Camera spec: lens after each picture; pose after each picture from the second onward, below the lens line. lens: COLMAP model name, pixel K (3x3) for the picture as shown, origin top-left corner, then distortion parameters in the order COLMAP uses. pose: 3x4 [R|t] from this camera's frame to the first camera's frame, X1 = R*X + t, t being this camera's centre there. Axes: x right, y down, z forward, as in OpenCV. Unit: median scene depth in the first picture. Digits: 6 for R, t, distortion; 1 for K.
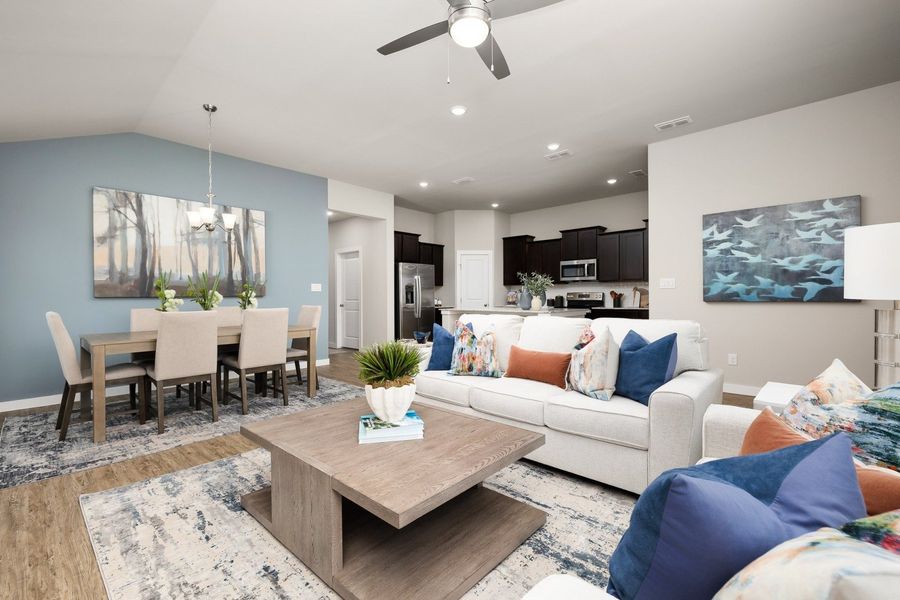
lens RADIAL K [[395.5, 0, 448.9], [0, 395.5, 296.9], [0, 0, 1]] dist [-0.003892, -0.000164]
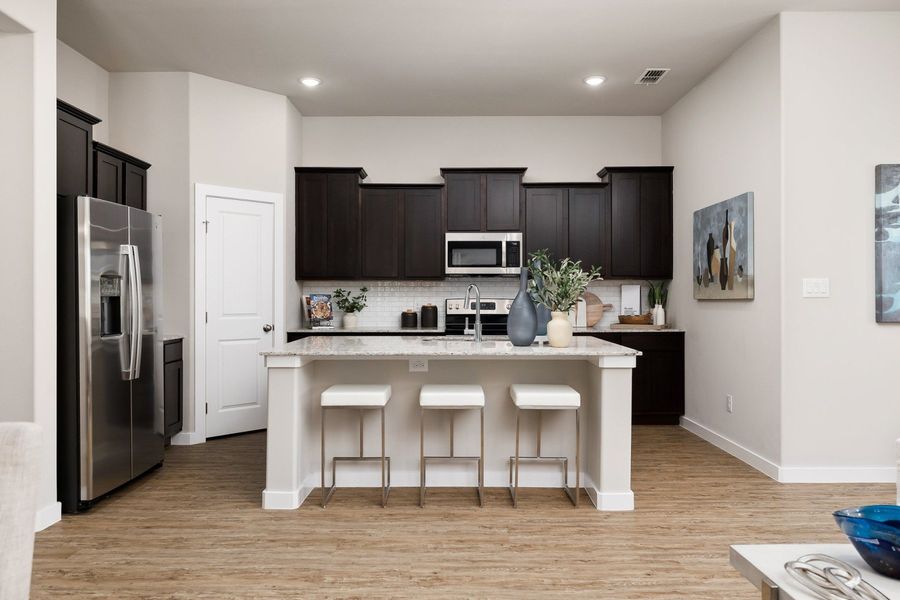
lens RADIAL K [[639.9, 0, 448.5], [0, 639.9, 297.9], [0, 0, 1]] dist [0.006253, 0.005206]
pose [[0.733589, 0.003579, 0.679584, -0.246158], [-0.004342, 0.999990, -0.000580, -0.012356], [-0.679580, -0.002525, 0.733597, 0.466655]]
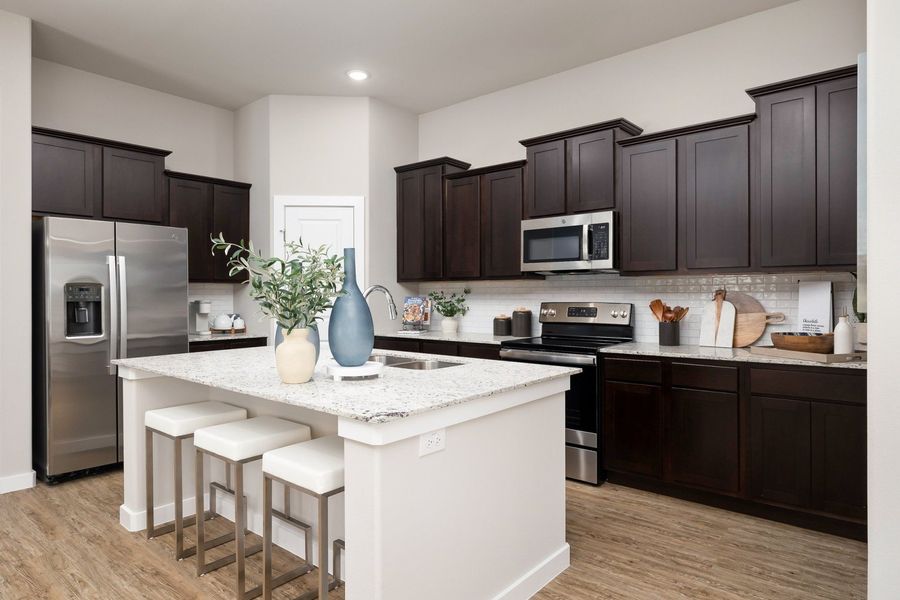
lens RADIAL K [[543.4, 0, 450.2], [0, 543.4, 296.9], [0, 0, 1]] dist [-0.005974, 0.001991]
pose [[0.999573, 0.002539, 0.029107, 0.211970], [-0.002739, 0.999973, 0.006855, -0.021192], [-0.029088, -0.006932, 0.999553, 0.514107]]
